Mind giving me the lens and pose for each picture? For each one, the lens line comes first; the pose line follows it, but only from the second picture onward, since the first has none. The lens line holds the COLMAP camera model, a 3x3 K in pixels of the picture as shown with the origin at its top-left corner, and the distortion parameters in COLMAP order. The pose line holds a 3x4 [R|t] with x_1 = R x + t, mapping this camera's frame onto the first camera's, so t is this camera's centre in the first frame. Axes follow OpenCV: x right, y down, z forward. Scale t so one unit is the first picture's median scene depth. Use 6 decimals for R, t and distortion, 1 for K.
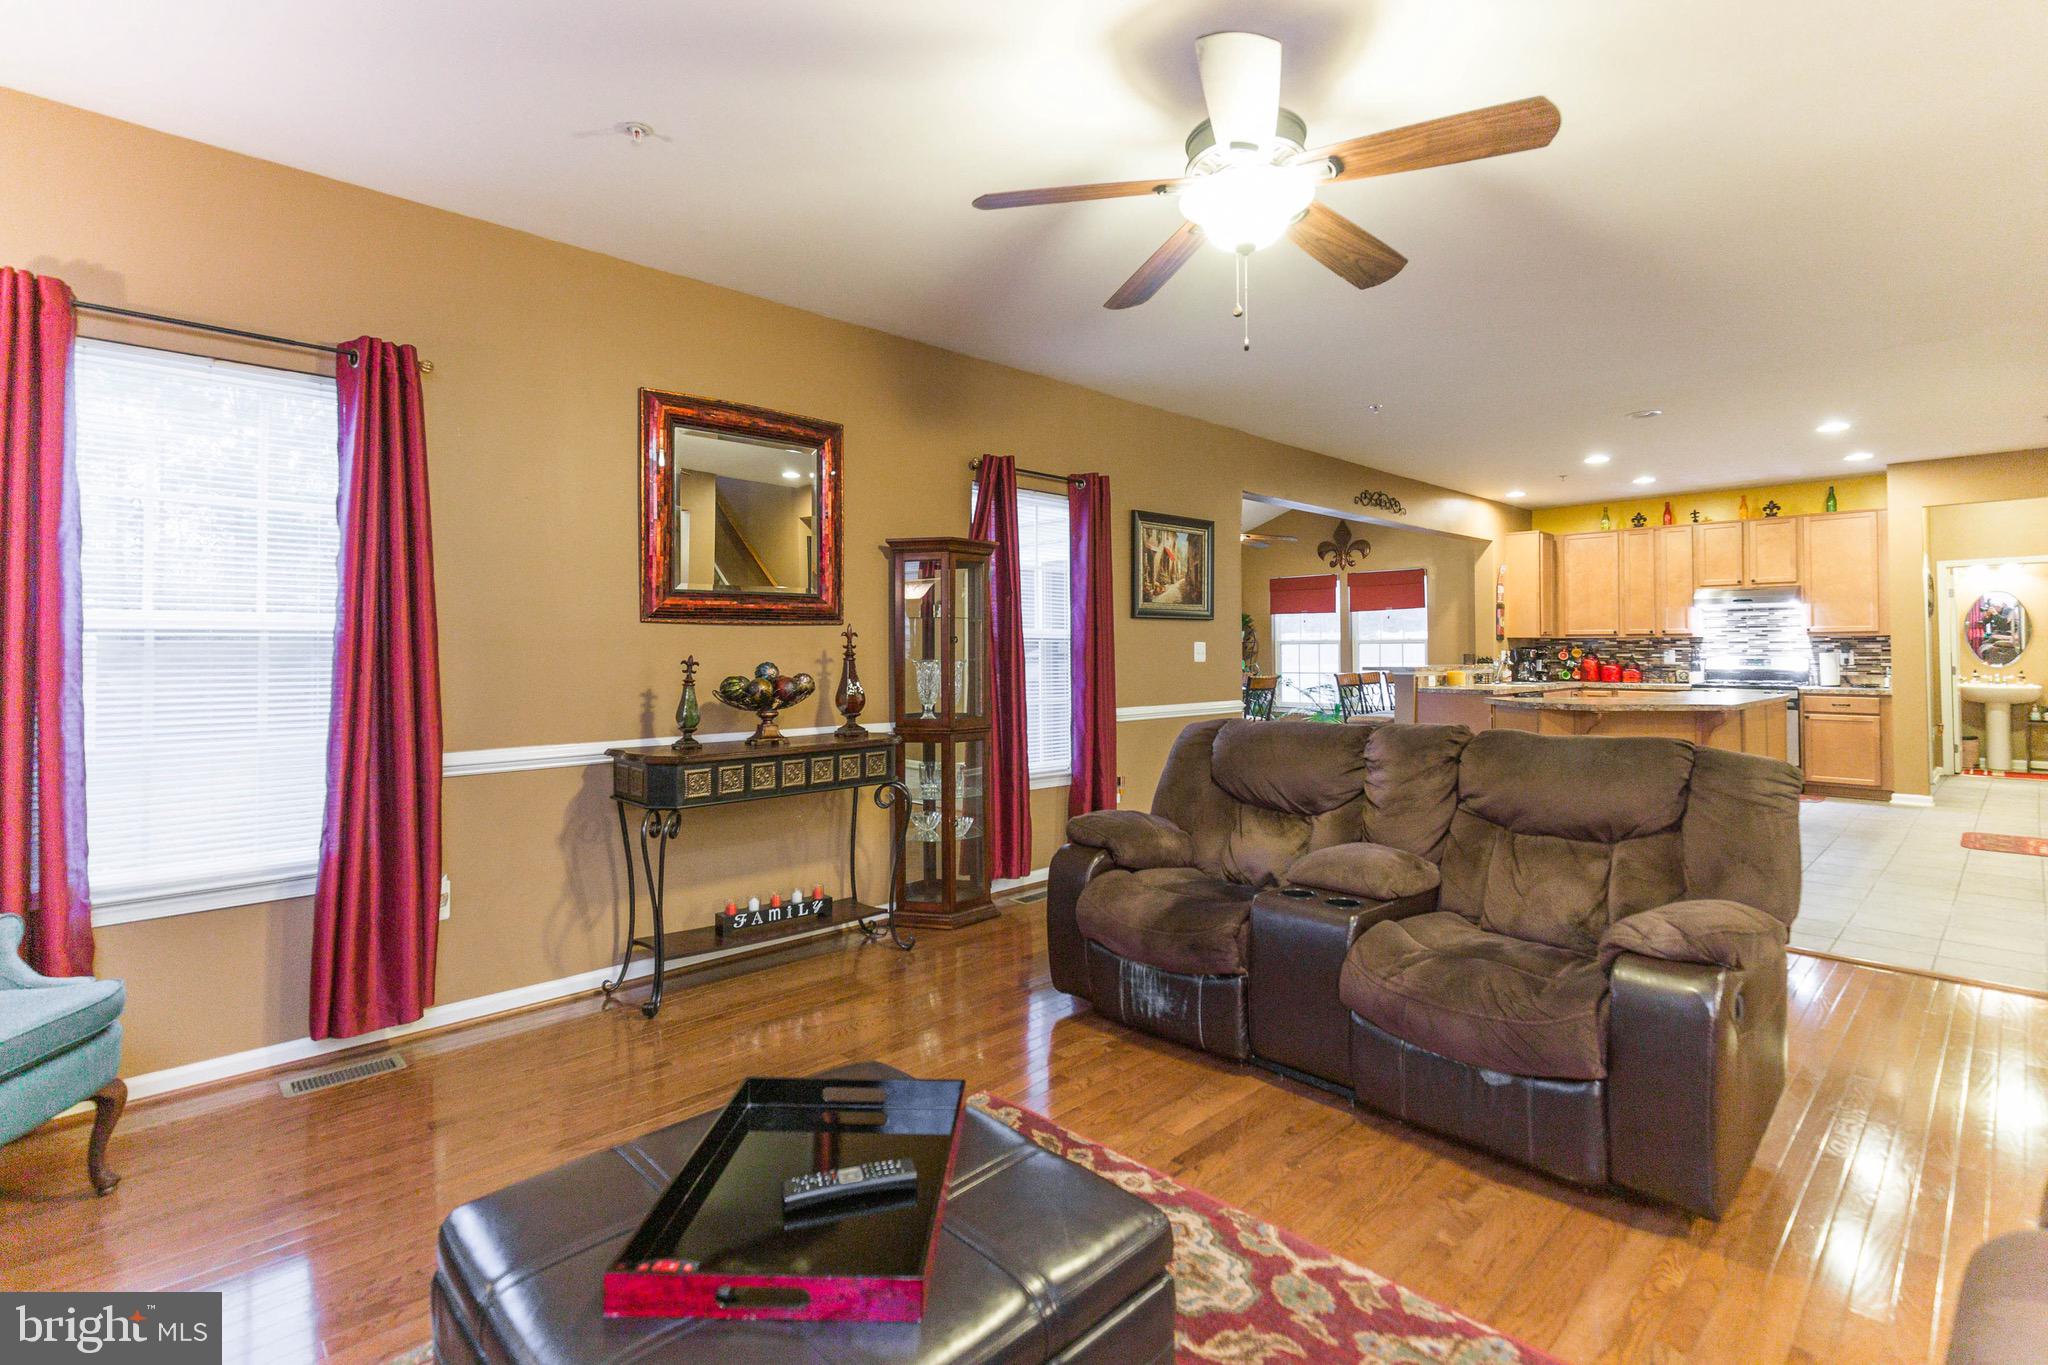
lens RADIAL K [[941.9, 0, 1022.4], [0, 941.9, 640.0], [0, 0, 1]] dist [0.007884, 0.000215]
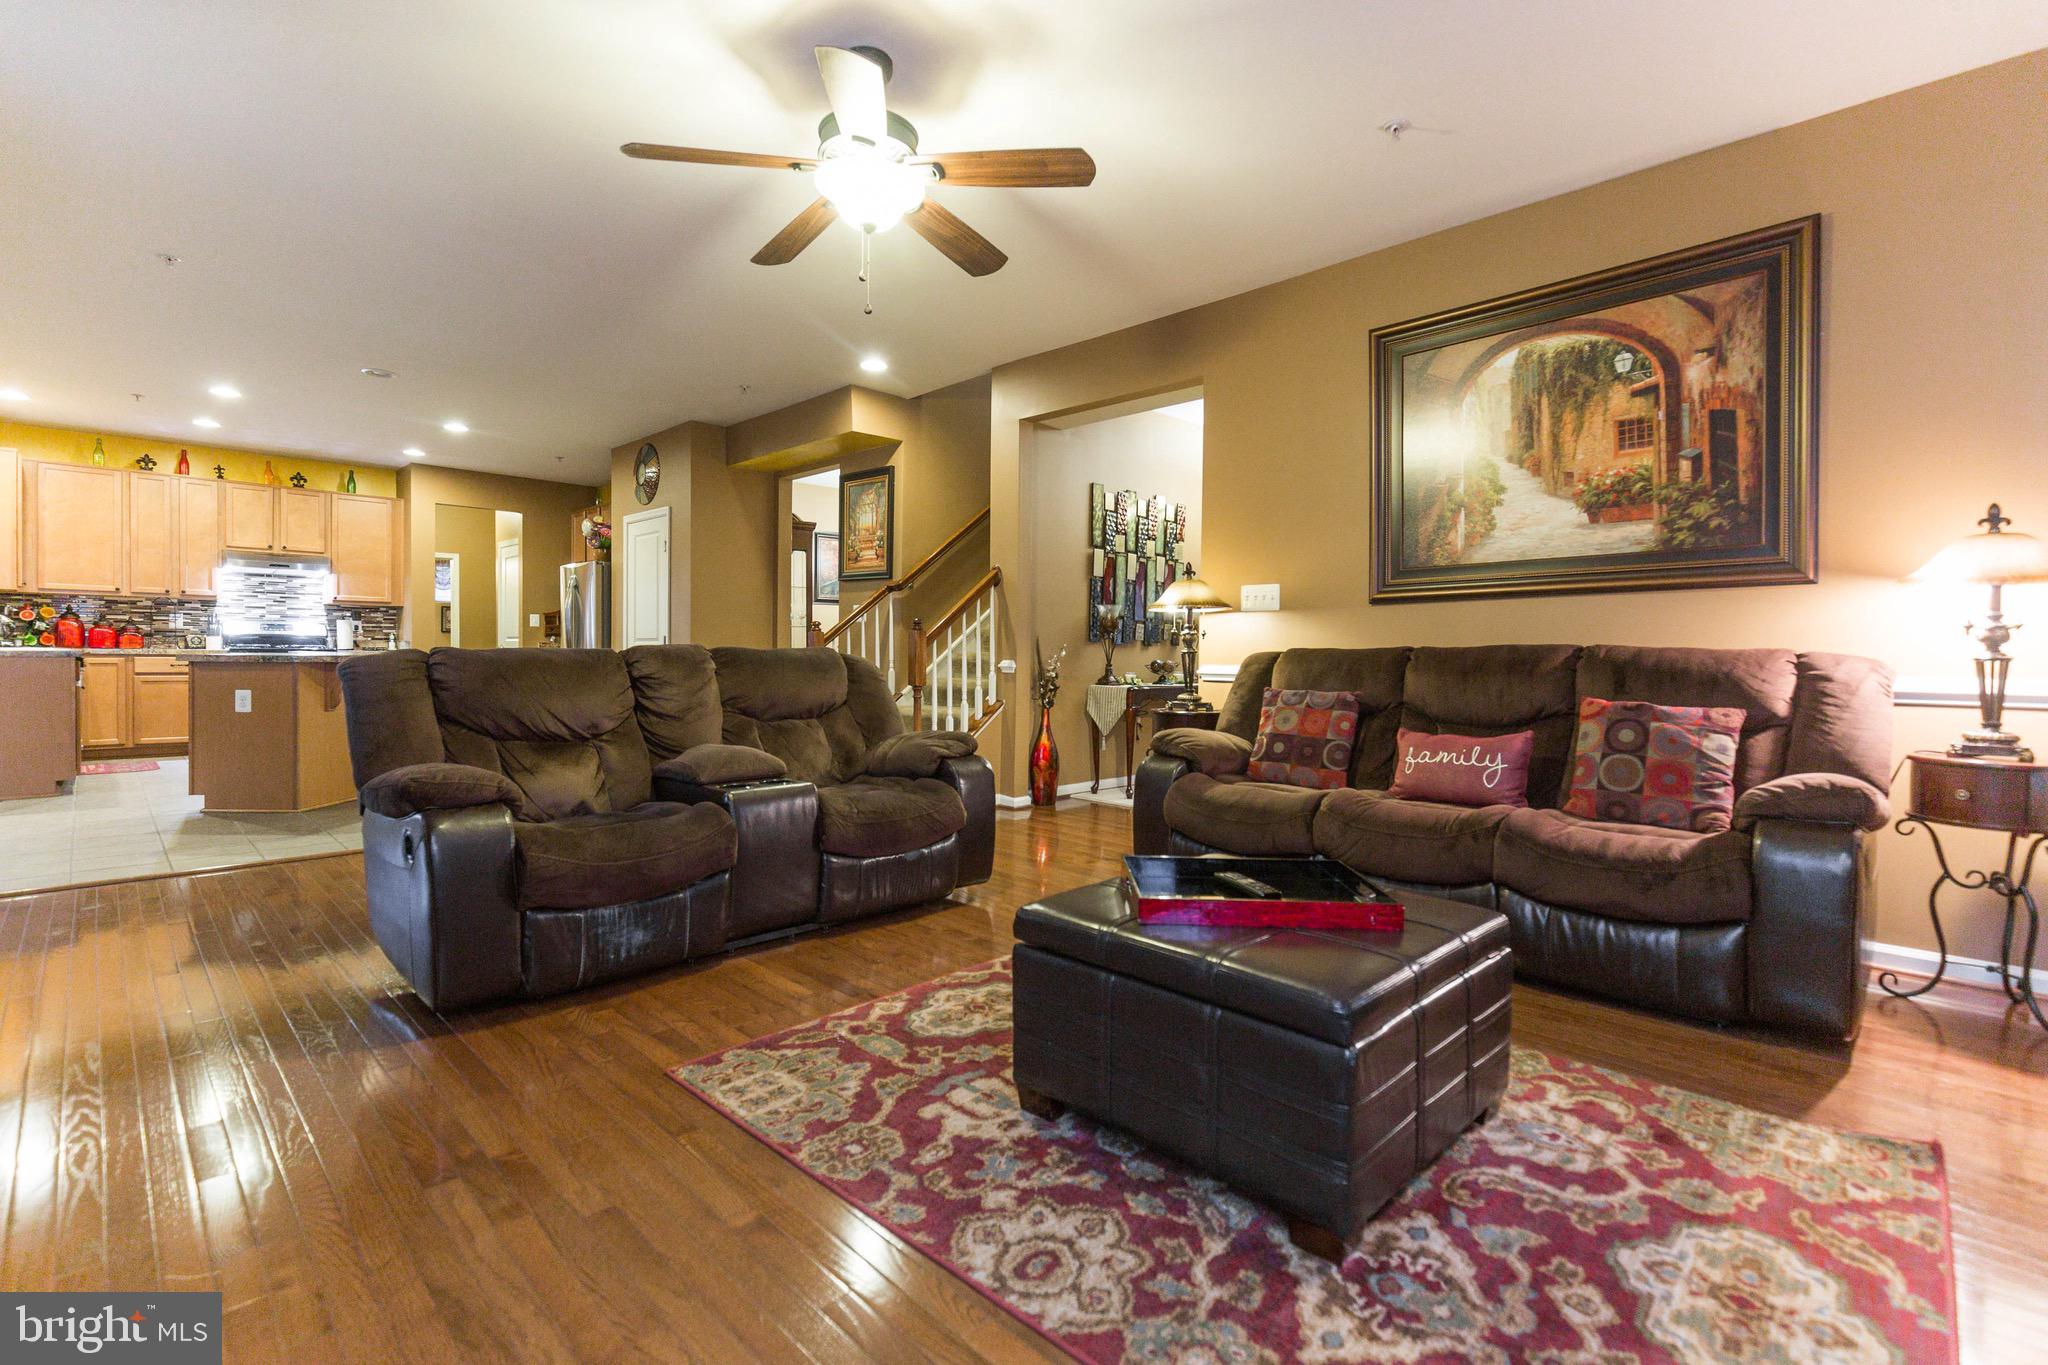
lens RADIAL K [[933.7, 0, 1032.1], [0, 933.7, 665.5], [0, 0, 1]] dist [0.006300, 0.000693]
pose [[-0.031471, -0.012598, 0.999425, -0.270835], [-0.021893, 0.999689, 0.011912, 0.036030], [-0.999265, -0.021505, -0.031737, 0.229634]]
